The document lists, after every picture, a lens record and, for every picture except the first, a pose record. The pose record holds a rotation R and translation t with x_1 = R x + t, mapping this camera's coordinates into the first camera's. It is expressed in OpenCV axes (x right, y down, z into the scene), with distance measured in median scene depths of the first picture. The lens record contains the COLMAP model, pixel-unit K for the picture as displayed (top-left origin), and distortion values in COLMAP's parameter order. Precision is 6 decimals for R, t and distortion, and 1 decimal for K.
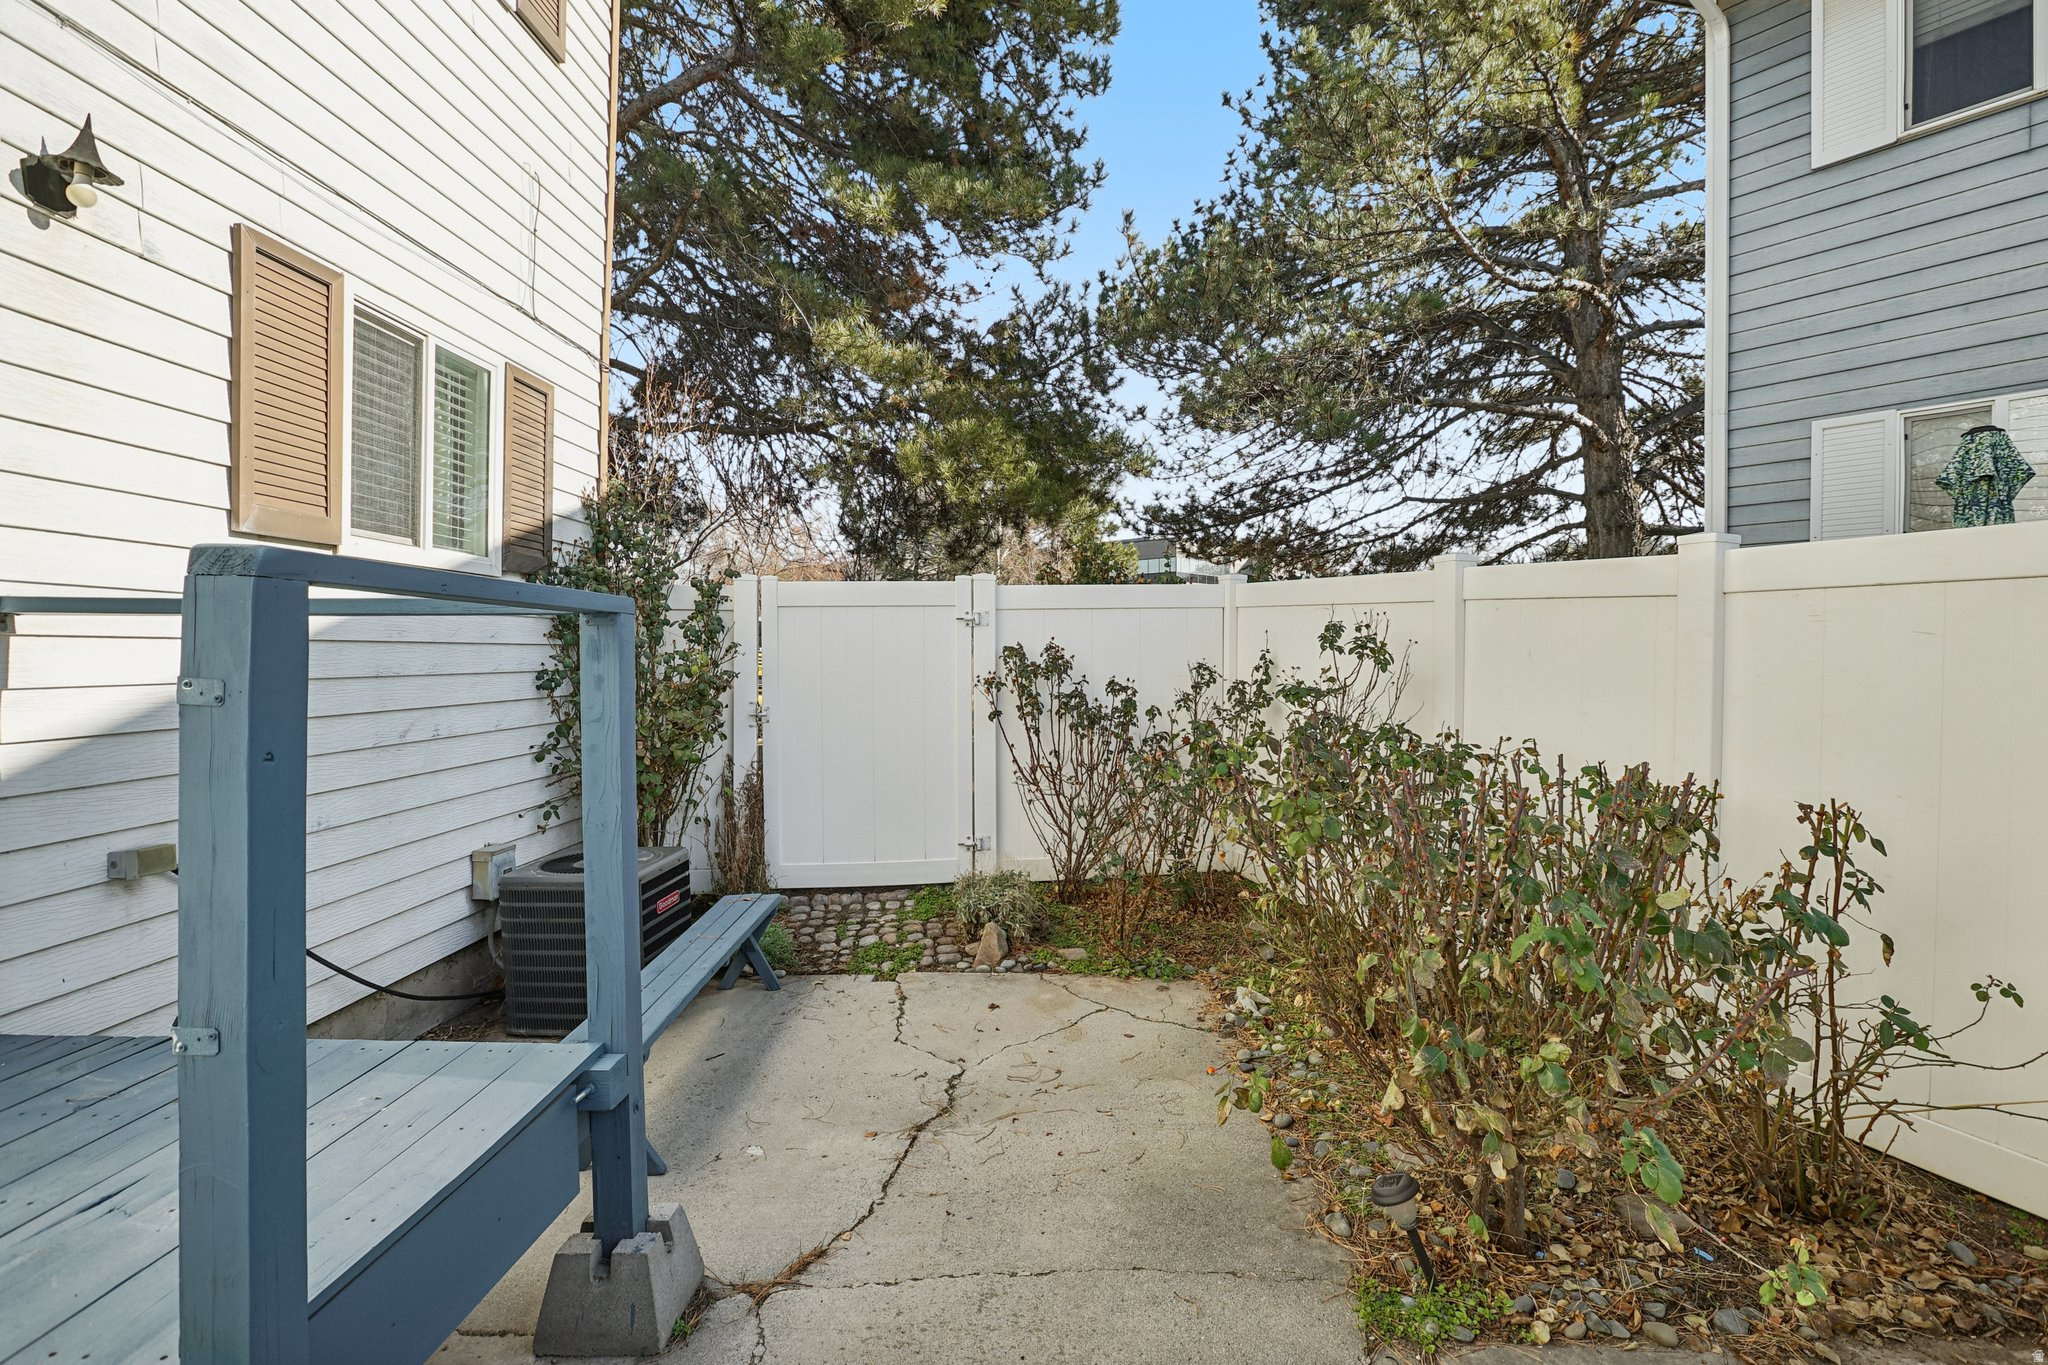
lens RADIAL K [[935.3, 0, 1011.6], [0, 935.3, 671.8], [0, 0, 1]] dist [-0.033027, 0.008846]
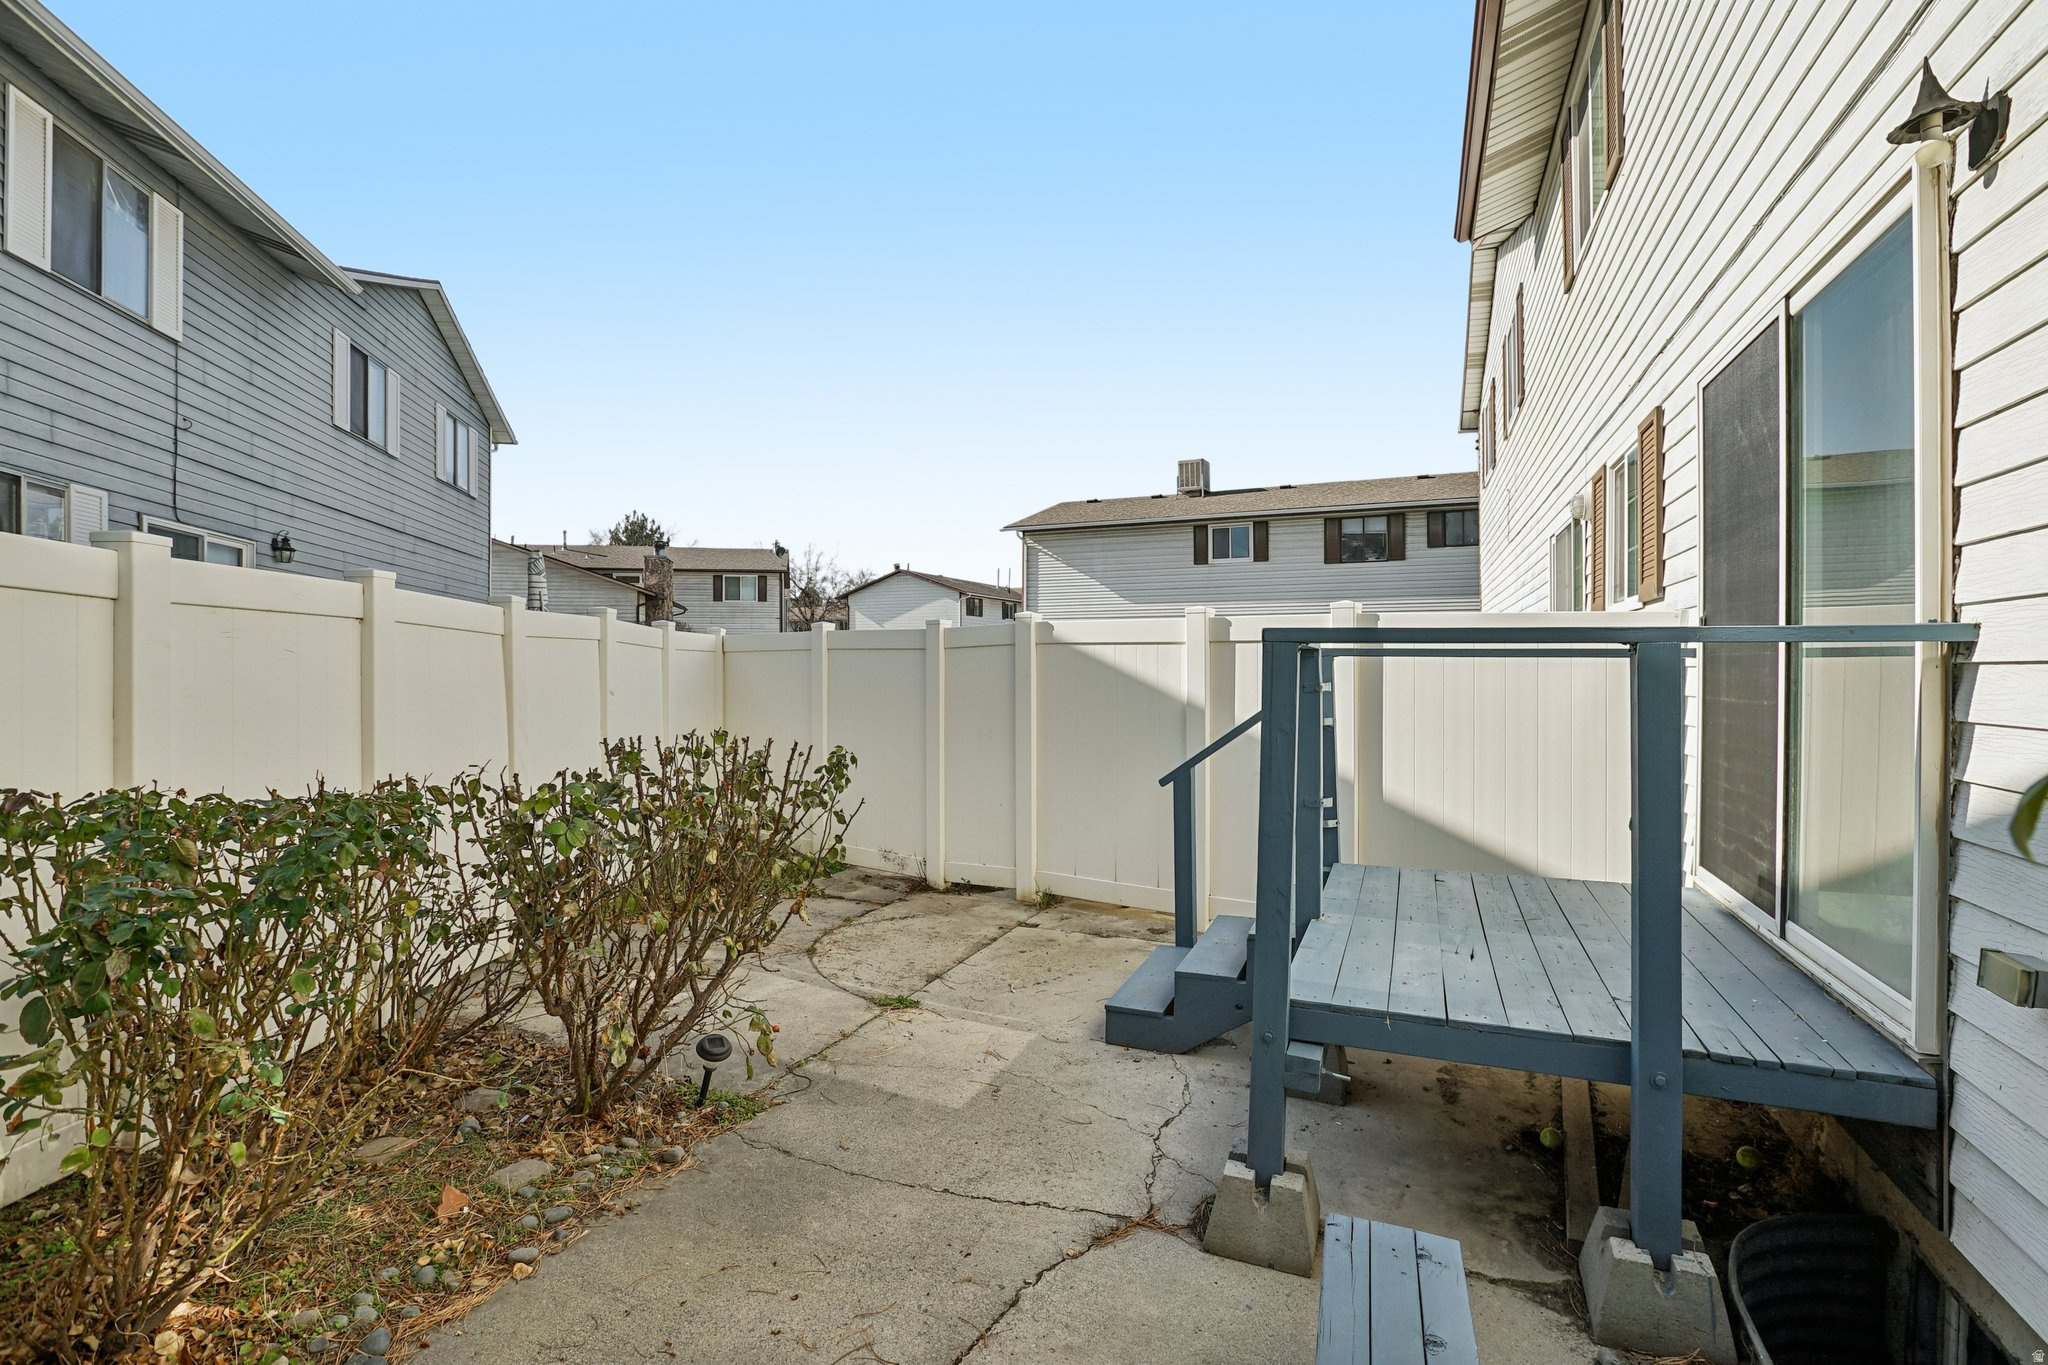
lens RADIAL K [[935.3, 0, 1028.7], [0, 935.3, 674.0], [0, 0, 1]] dist [-0.033027, 0.008846]
pose [[-0.943814, -0.004322, 0.330450, -0.282293], [0.004592, 0.999646, 0.026191, -0.027942], [-0.330446, 0.026237, -0.943460, 1.179930]]
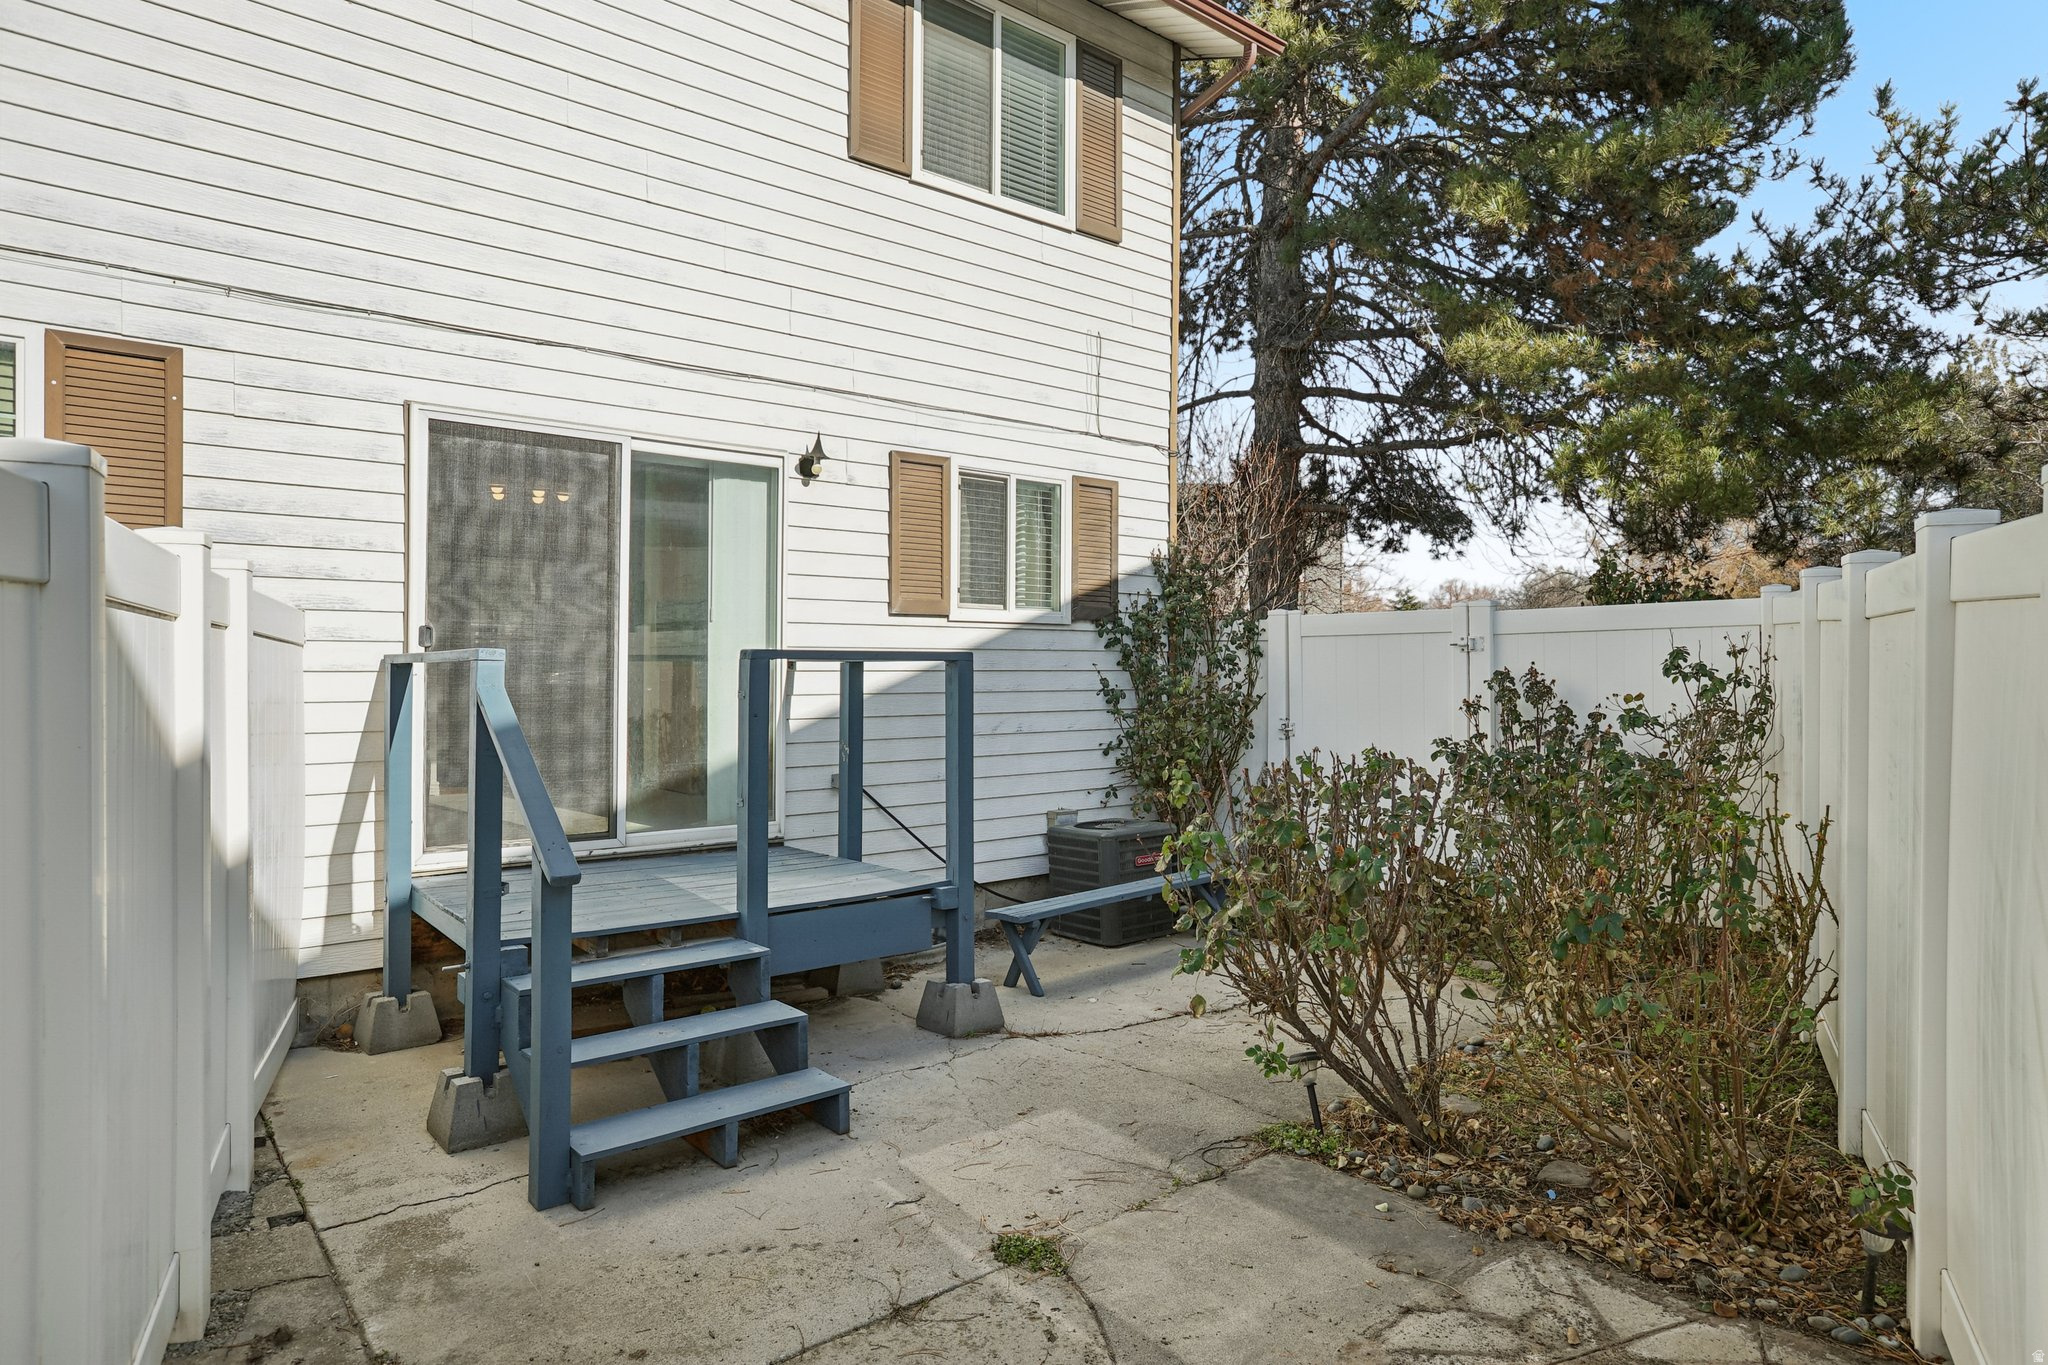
lens RADIAL K [[1169.8, 0, 1042.7], [0, 1169.8, 676.4], [0, 0, 1]] dist [-0.006881, 0.000190]
pose [[0.686751, 0.002319, -0.726889, 0.779697], [-0.014244, 0.999846, -0.010268, -0.001088], [0.726753, 0.017406, 0.686678, -0.294321]]
